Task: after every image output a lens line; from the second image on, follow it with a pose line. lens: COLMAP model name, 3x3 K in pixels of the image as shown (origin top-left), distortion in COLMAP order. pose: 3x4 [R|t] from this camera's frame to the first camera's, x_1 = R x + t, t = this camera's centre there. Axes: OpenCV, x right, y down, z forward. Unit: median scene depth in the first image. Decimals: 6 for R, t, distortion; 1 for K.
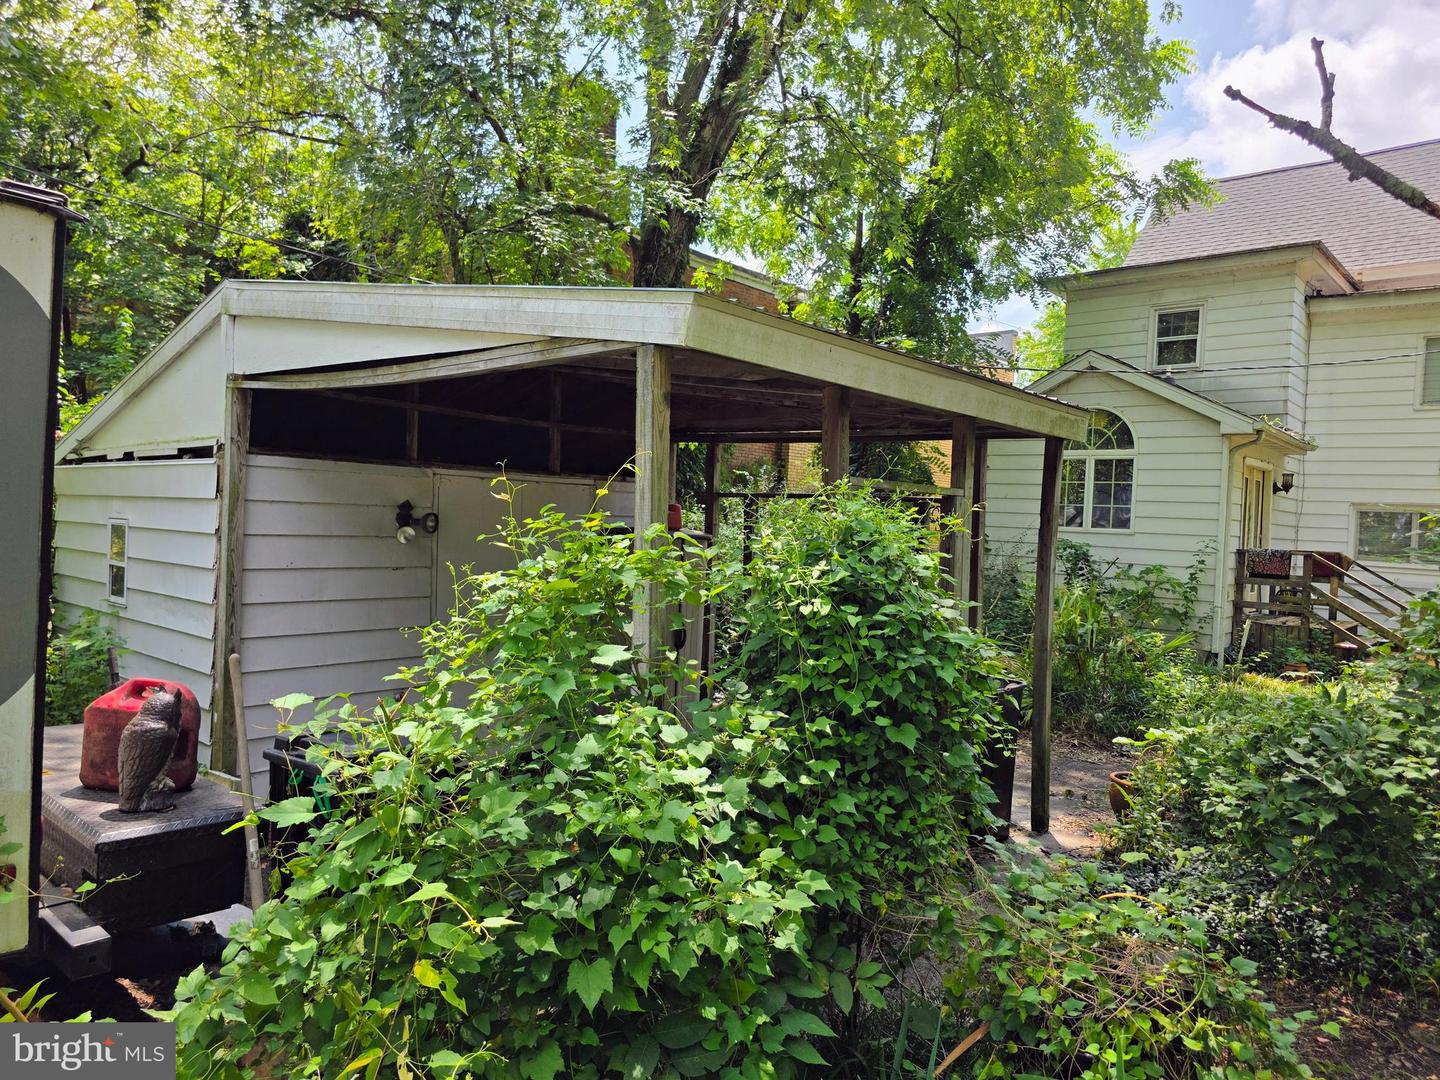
lens RADIAL K [[968.3, 0, 720.0], [0, 968.3, 538.3], [0, 0, 1]] dist [0.033551, -0.026569]
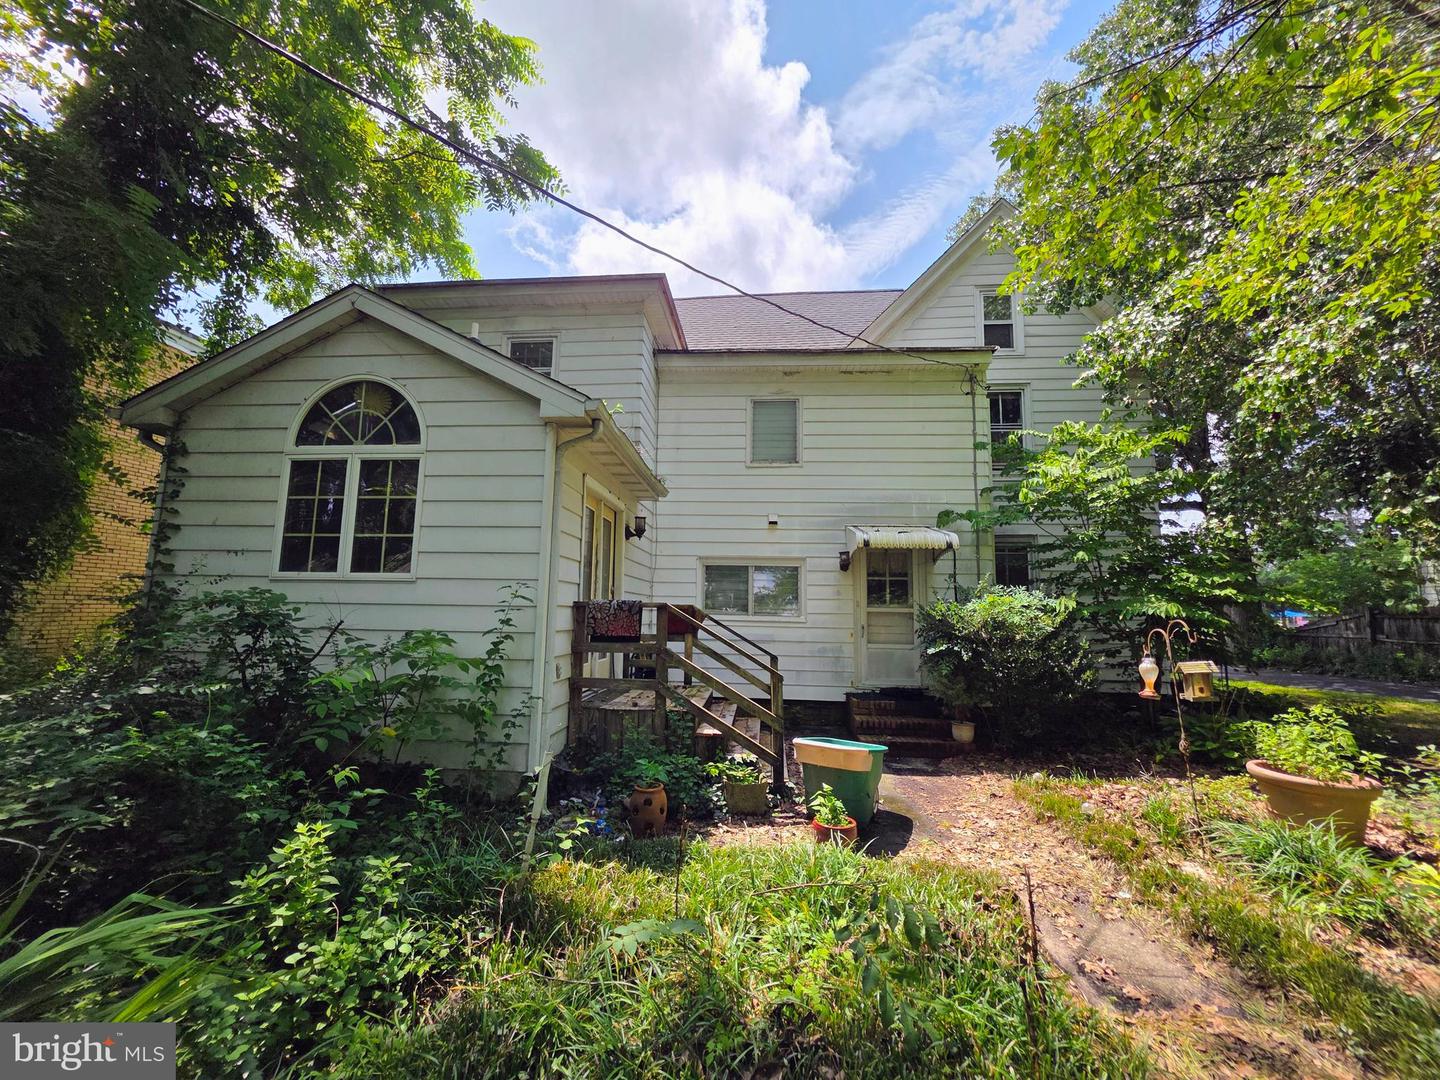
lens RADIAL K [[566.7, 0, 718.0], [0, 566.7, 538.8], [0, 0, 1]] dist [0.002712, 0.000102]
pose [[0.801424, 0.047438, 0.596212, 0.360352], [0.031516, 0.992115, -0.121303, 0.018547], [-0.597265, 0.116005, 0.793610, 0.598514]]
